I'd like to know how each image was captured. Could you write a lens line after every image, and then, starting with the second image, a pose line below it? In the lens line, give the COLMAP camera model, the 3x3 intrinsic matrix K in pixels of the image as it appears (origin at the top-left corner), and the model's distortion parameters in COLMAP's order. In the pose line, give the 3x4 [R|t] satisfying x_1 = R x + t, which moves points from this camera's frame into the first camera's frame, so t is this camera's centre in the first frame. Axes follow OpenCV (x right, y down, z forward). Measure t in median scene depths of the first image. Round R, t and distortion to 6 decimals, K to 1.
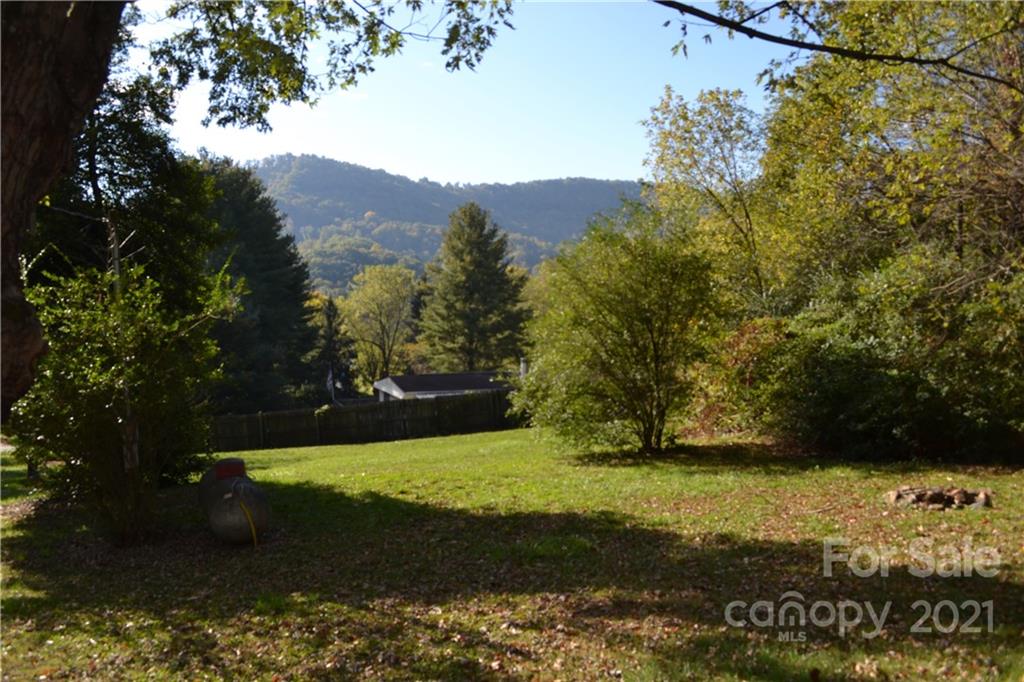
lens RADIAL K [[813.2, 0, 513.1], [0, 813.2, 343.5], [0, 0, 1]] dist [-0.080140, -0.002749]
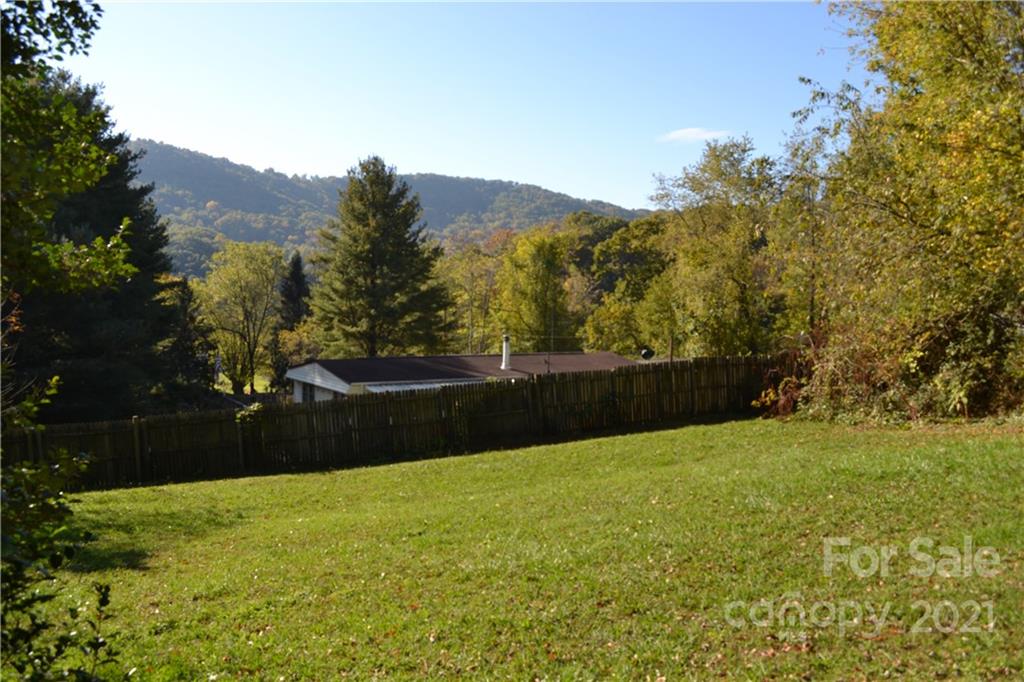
lens RADIAL K [[813.2, 0, 510.4], [0, 813.2, 338.0], [0, 0, 1]] dist [-0.080140, -0.002749]
pose [[0.983243, 0.000375, 0.182298, -0.043356], [0.000277, 0.999994, -0.003549, 0.008732], [-0.182298, 0.003540, 0.983237, 0.112322]]
